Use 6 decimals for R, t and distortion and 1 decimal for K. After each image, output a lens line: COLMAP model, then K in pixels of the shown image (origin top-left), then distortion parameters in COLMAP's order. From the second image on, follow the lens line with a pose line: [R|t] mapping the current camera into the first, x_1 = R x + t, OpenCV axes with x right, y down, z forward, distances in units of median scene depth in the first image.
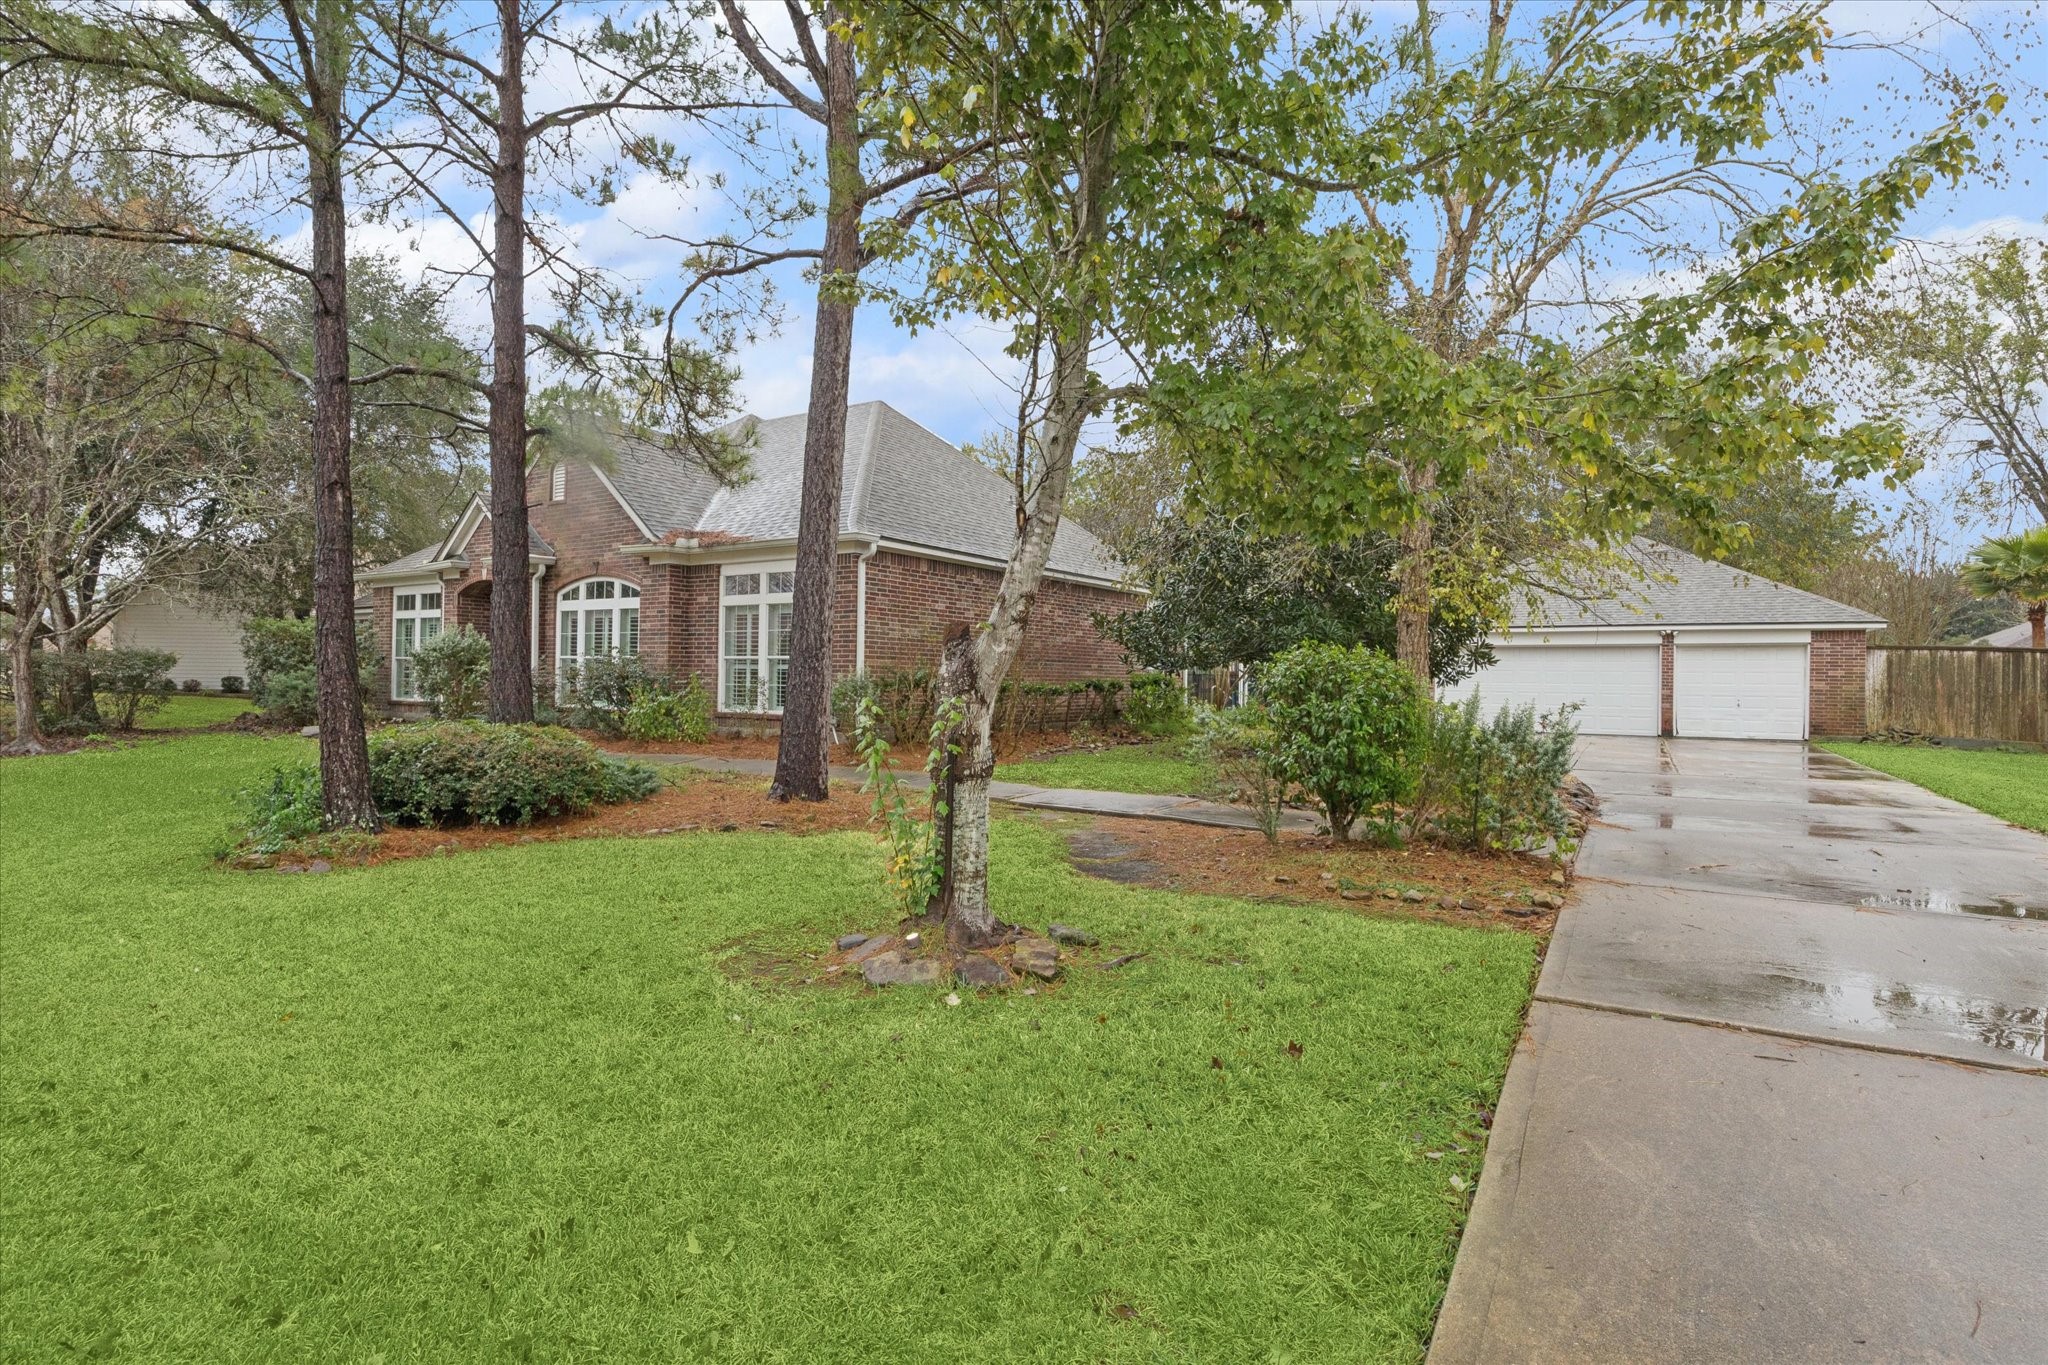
lens RADIAL K [[791.3, 0, 1025.6], [0, 791.3, 678.9], [0, 0, 1]] dist [0.008646, 0.000088]
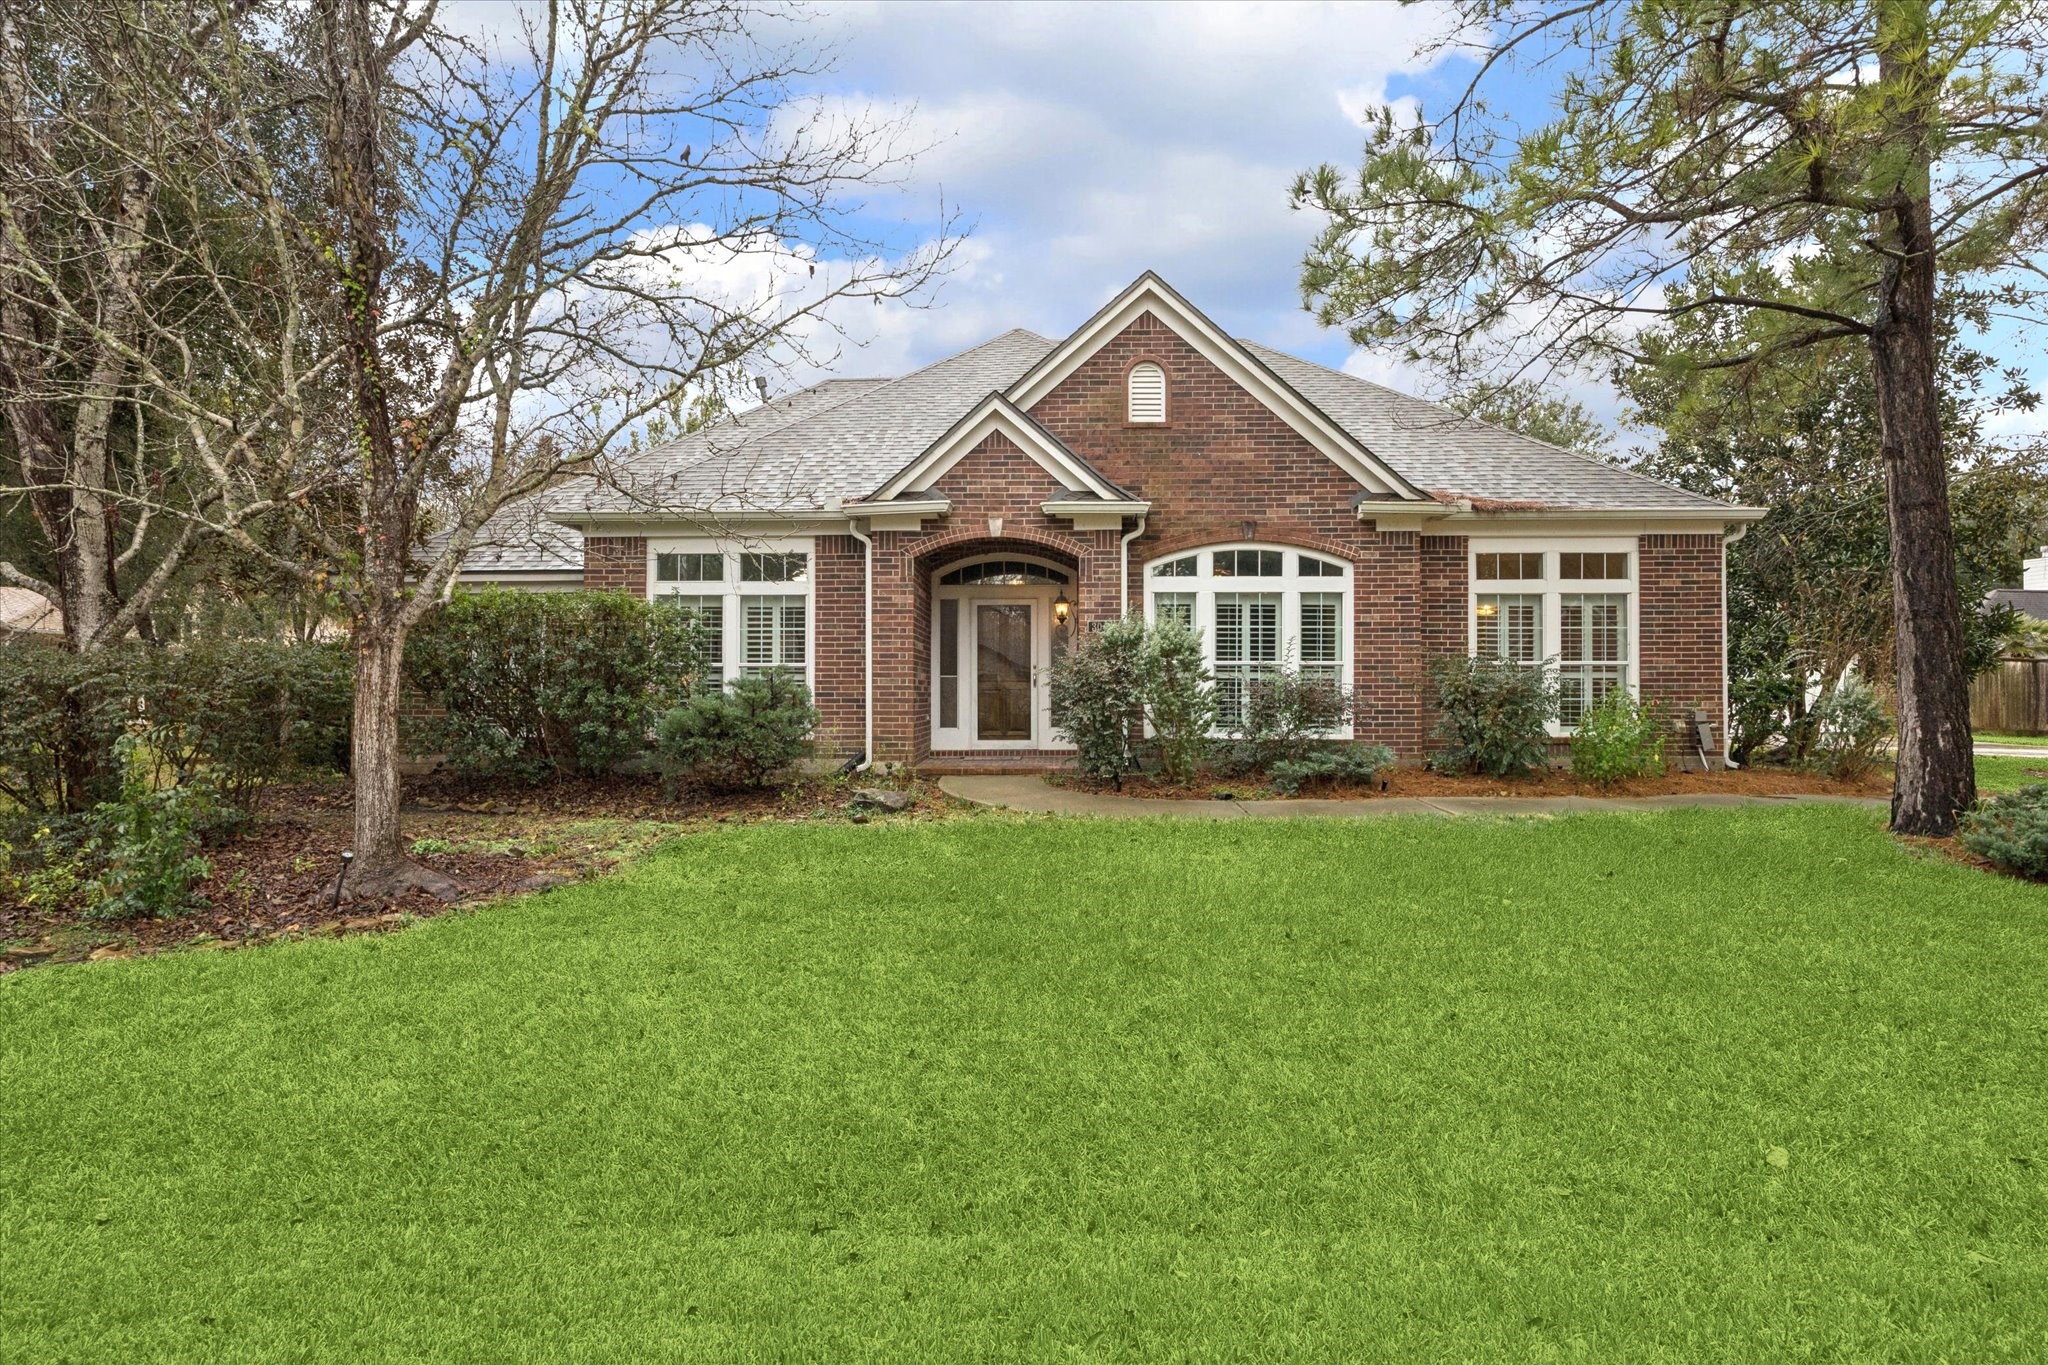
lens RADIAL K [[791.3, 0, 1023.9], [0, 791.3, 681.3], [0, 0, 1]] dist [0.008646, 0.000088]
pose [[0.910894, -0.006179, 0.412593, -0.994021], [0.008672, 0.999954, -0.004171, -0.010525], [-0.412549, 0.007378, 0.910906, 0.467199]]
